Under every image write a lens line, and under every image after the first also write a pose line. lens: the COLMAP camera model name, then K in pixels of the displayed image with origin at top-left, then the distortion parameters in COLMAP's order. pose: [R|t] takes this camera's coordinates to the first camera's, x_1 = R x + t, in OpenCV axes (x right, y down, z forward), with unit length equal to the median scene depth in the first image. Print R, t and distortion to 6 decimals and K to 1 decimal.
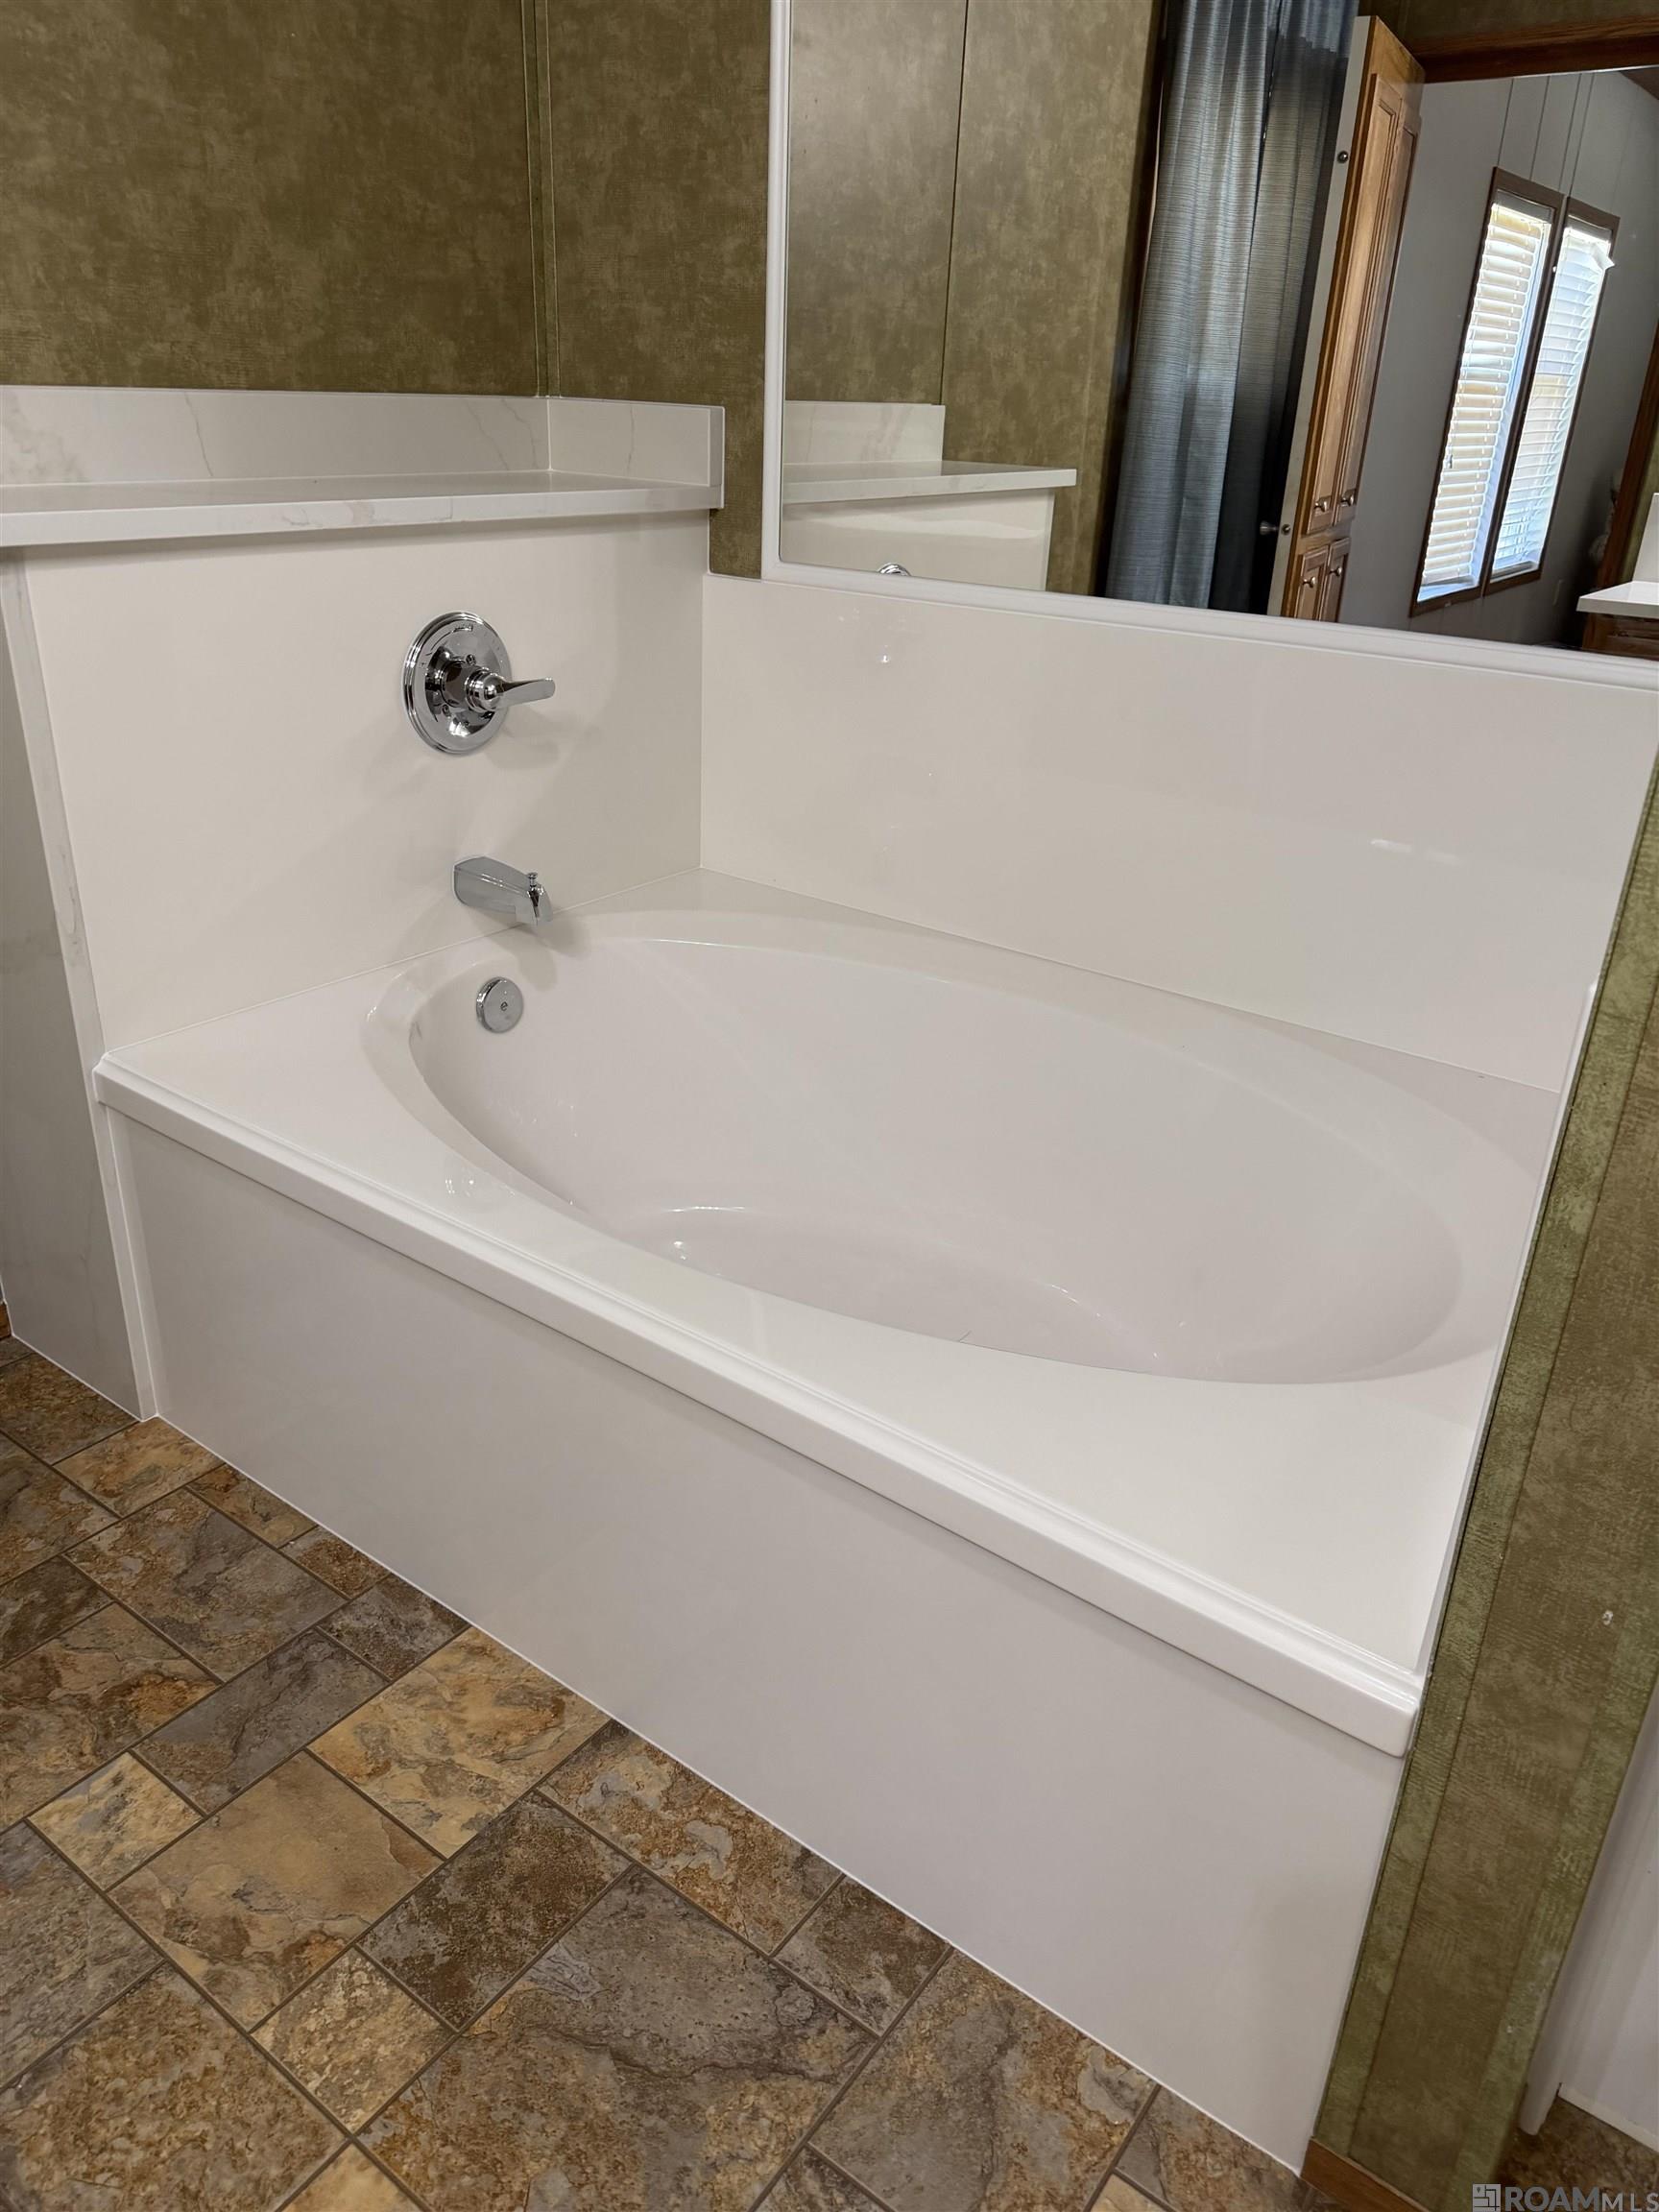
lens RADIAL K [[1597.9, 0, 843.5], [0, 1597.9, 1106.8], [0, 0, 1]] dist [0.002365, -0.003175]
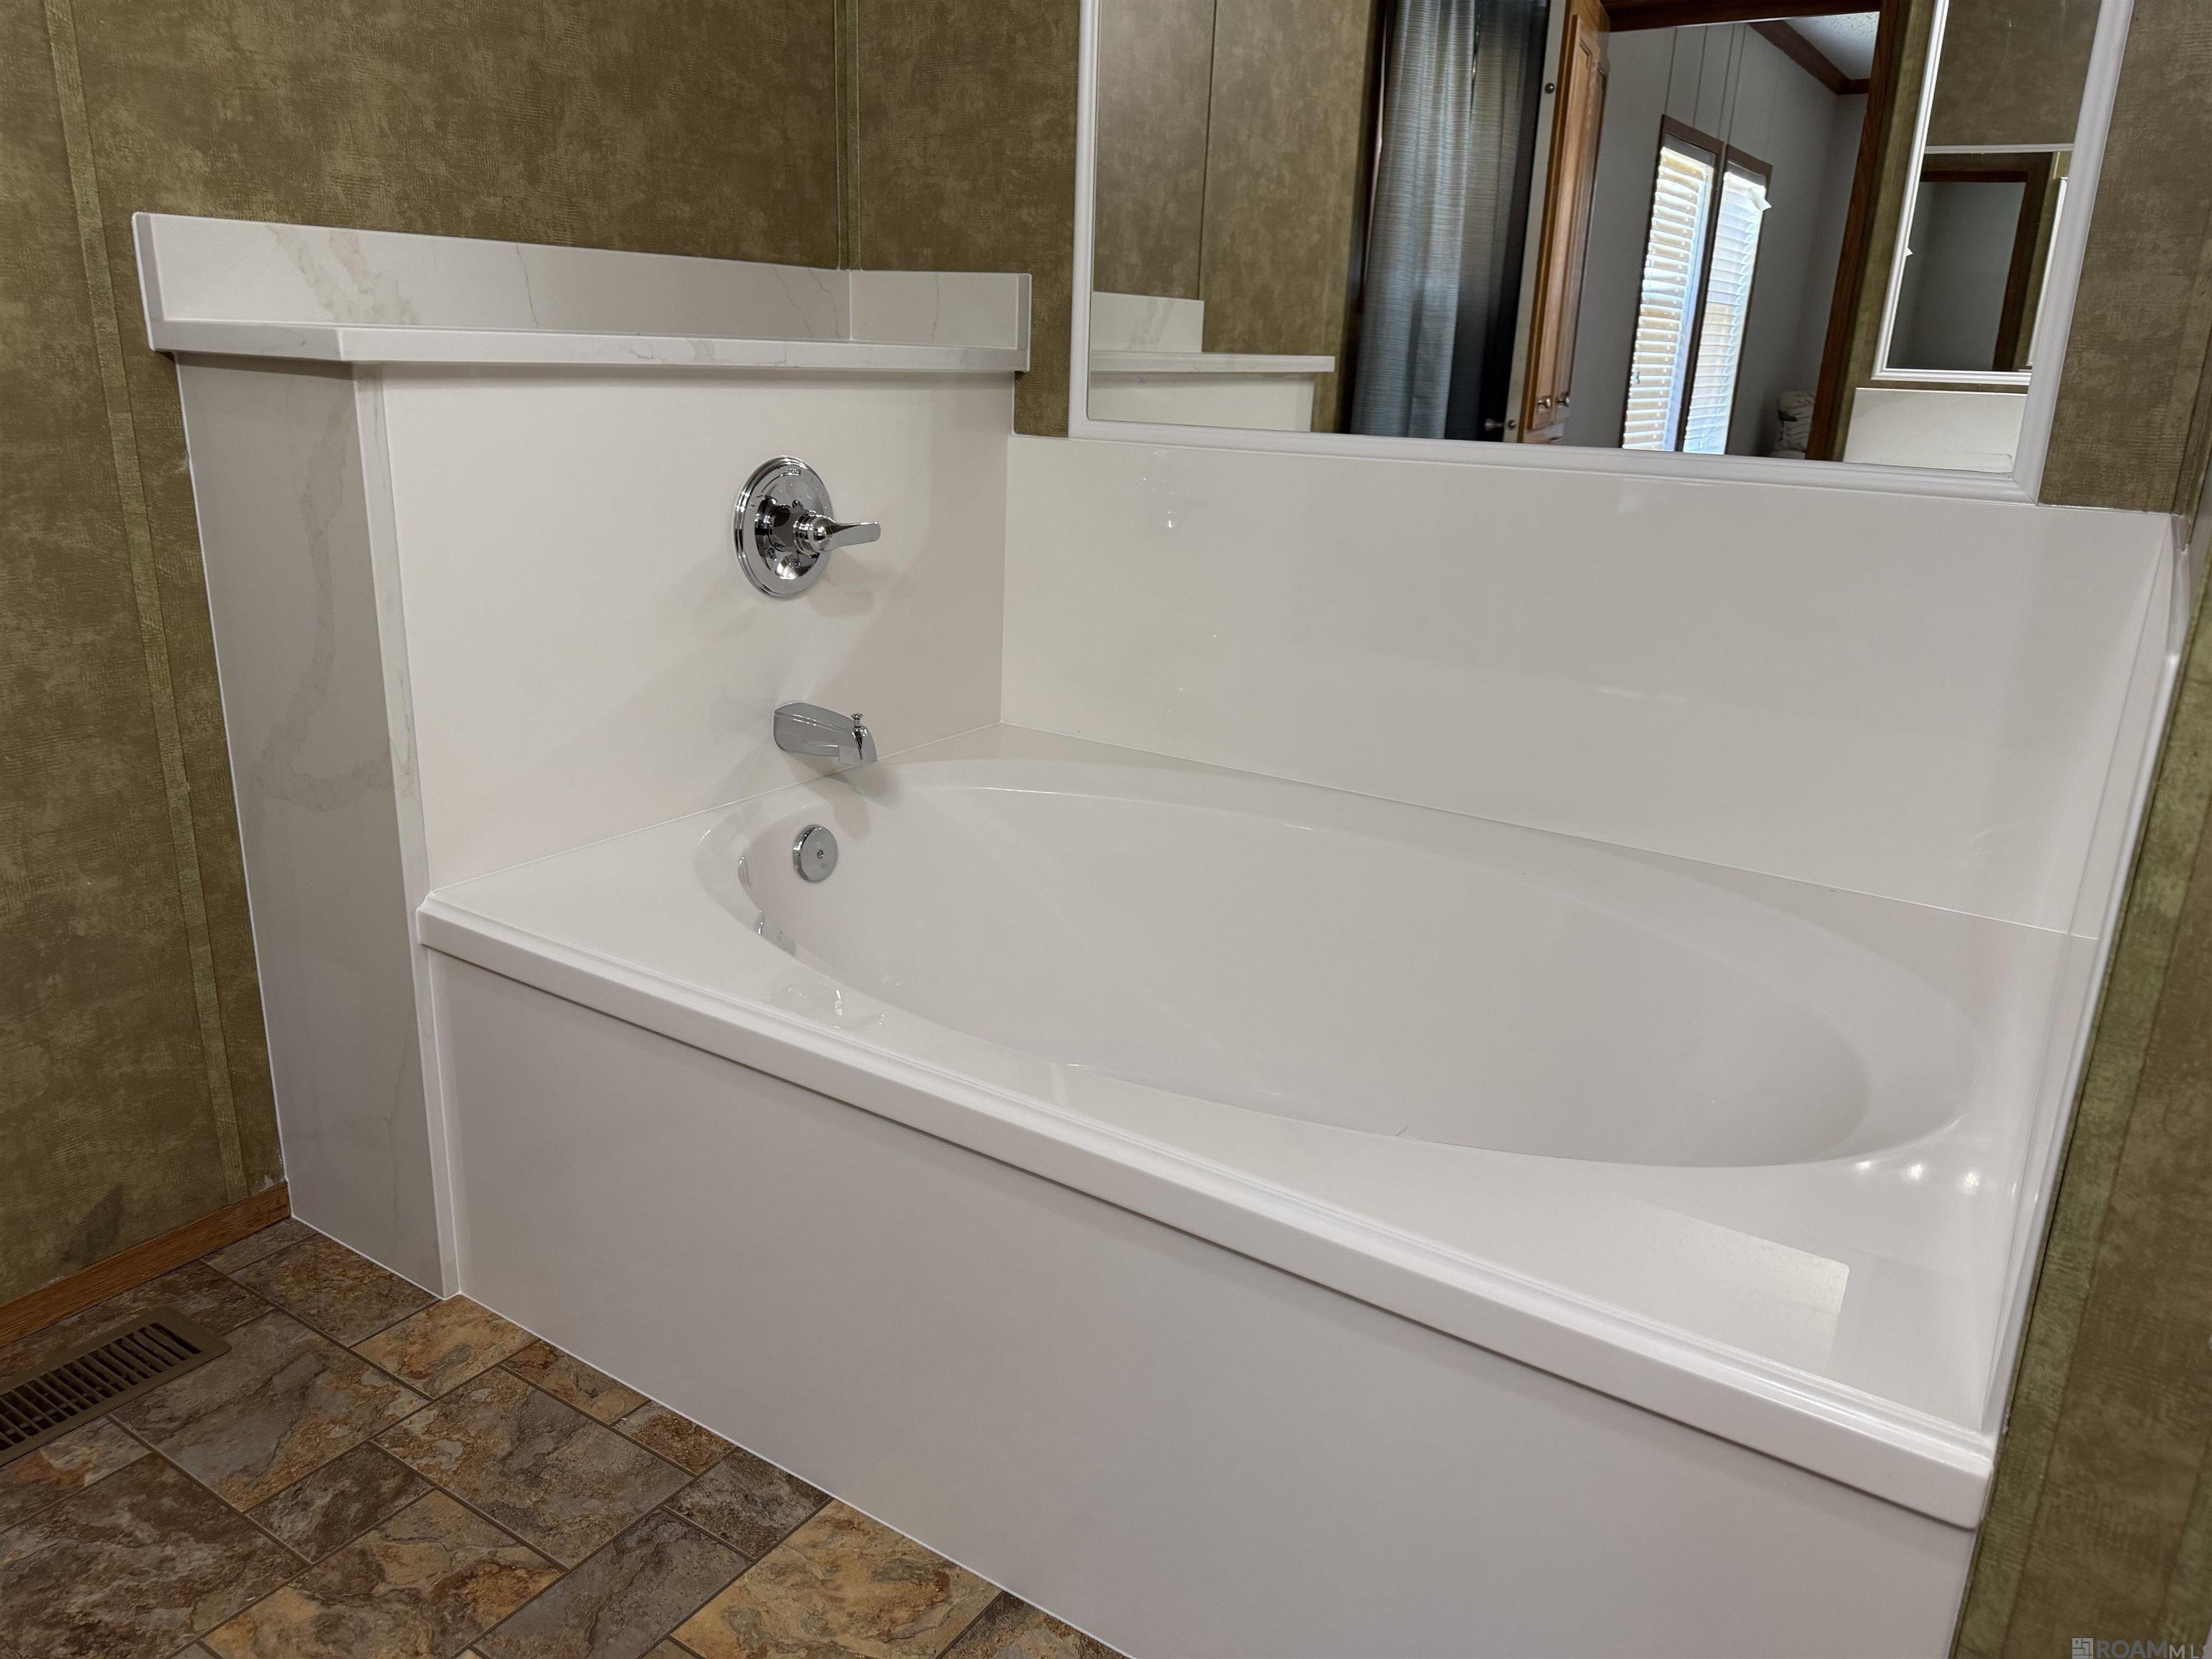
lens RADIAL K [[1597.9, 0, 1094.2], [0, 1597.9, 844.1], [0, 0, 1]] dist [0.002365, -0.003175]
pose [[0.998267, -0.020810, 0.055046, -0.114291], [0.027664, 0.991536, -0.126849, 0.066398], [-0.051940, 0.128152, 0.990393, 0.034073]]
